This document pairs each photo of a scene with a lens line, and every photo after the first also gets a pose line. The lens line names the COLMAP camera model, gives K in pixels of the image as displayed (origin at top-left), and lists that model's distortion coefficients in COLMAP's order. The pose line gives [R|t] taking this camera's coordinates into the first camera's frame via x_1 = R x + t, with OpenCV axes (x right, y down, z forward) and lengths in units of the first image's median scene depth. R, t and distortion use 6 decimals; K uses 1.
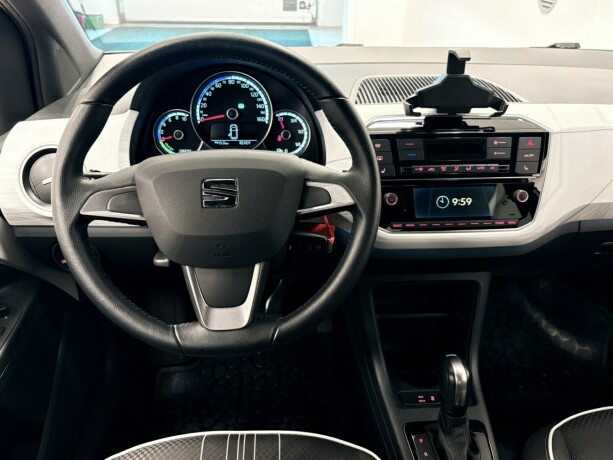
lens RADIAL K [[509.0, 0, 306.5], [0, 509.0, 230.0], [0, 0, 1]] dist [0.004858, -0.002027]
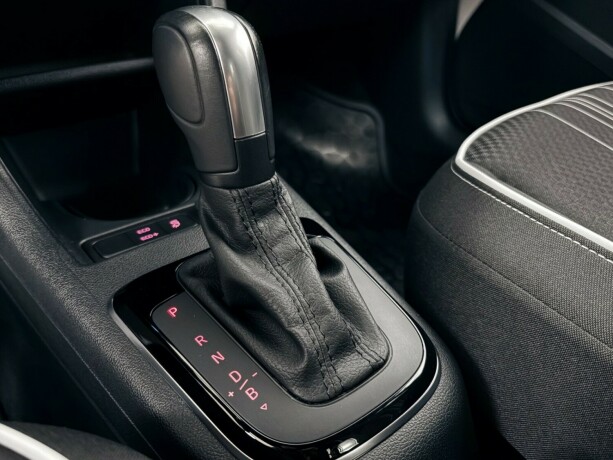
lens RADIAL K [[509.0, 0, 306.5], [0, 509.0, 230.0], [0, 0, 1]] dist [0.004858, -0.002027]
pose [[0.818895, -0.309722, 0.483201, 0.151148], [0.278542, 0.950568, 0.137242, 0.329104], [-0.501822, 0.022205, 0.864686, 0.658256]]
